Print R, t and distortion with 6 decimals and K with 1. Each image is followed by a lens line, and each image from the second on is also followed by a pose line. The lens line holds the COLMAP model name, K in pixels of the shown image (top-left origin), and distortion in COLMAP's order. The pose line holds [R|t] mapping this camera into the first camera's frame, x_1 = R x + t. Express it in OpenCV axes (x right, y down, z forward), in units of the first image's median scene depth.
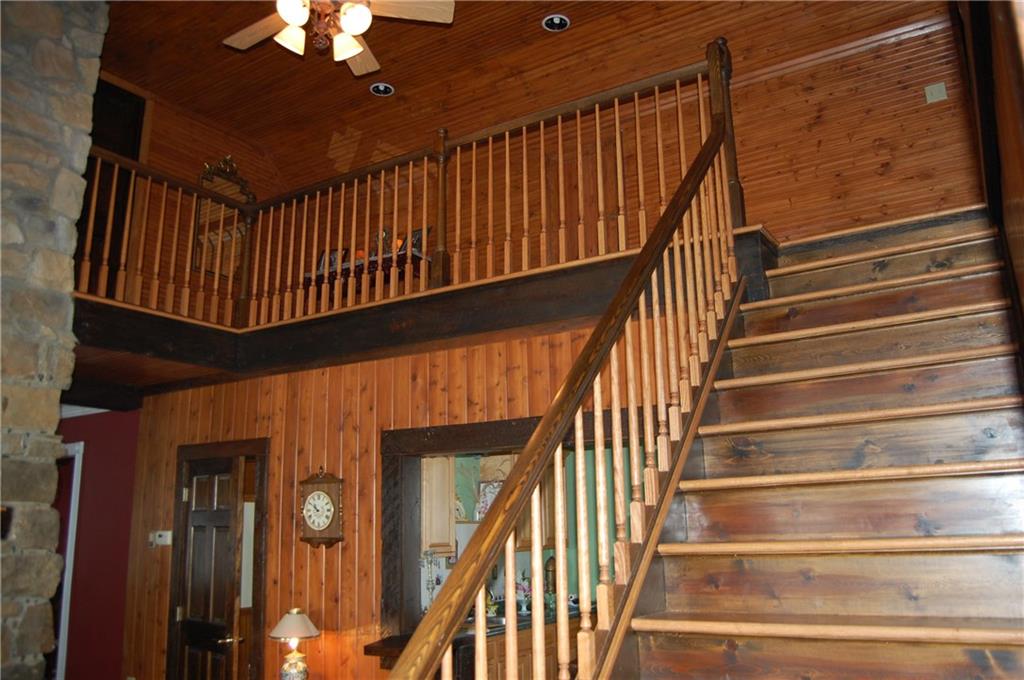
lens RADIAL K [[792.4, 0, 517.8], [0, 792.4, 340.6], [0, 0, 1]] dist [-0.073593, 0.009037]
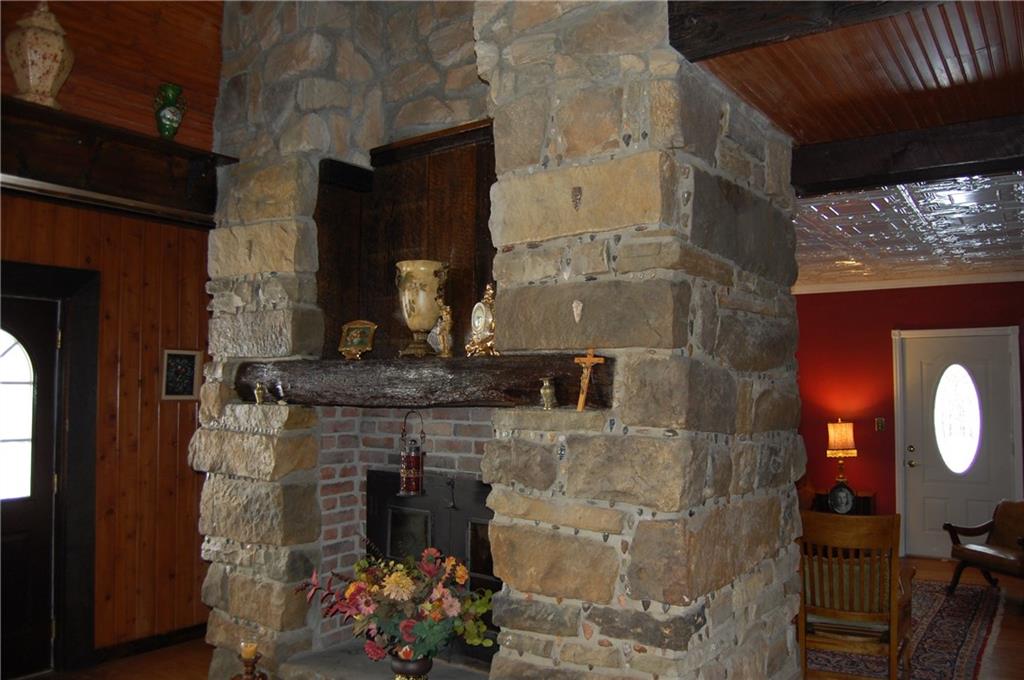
lens RADIAL K [[792.4, 0, 517.8], [0, 792.4, 340.6], [0, 0, 1]] dist [-0.073593, 0.009037]
pose [[-0.052331, -0.044283, -0.997647, -0.021127], [0.226674, 0.972413, -0.055053, 0.220701], [0.972564, -0.229022, -0.040850, 0.948585]]
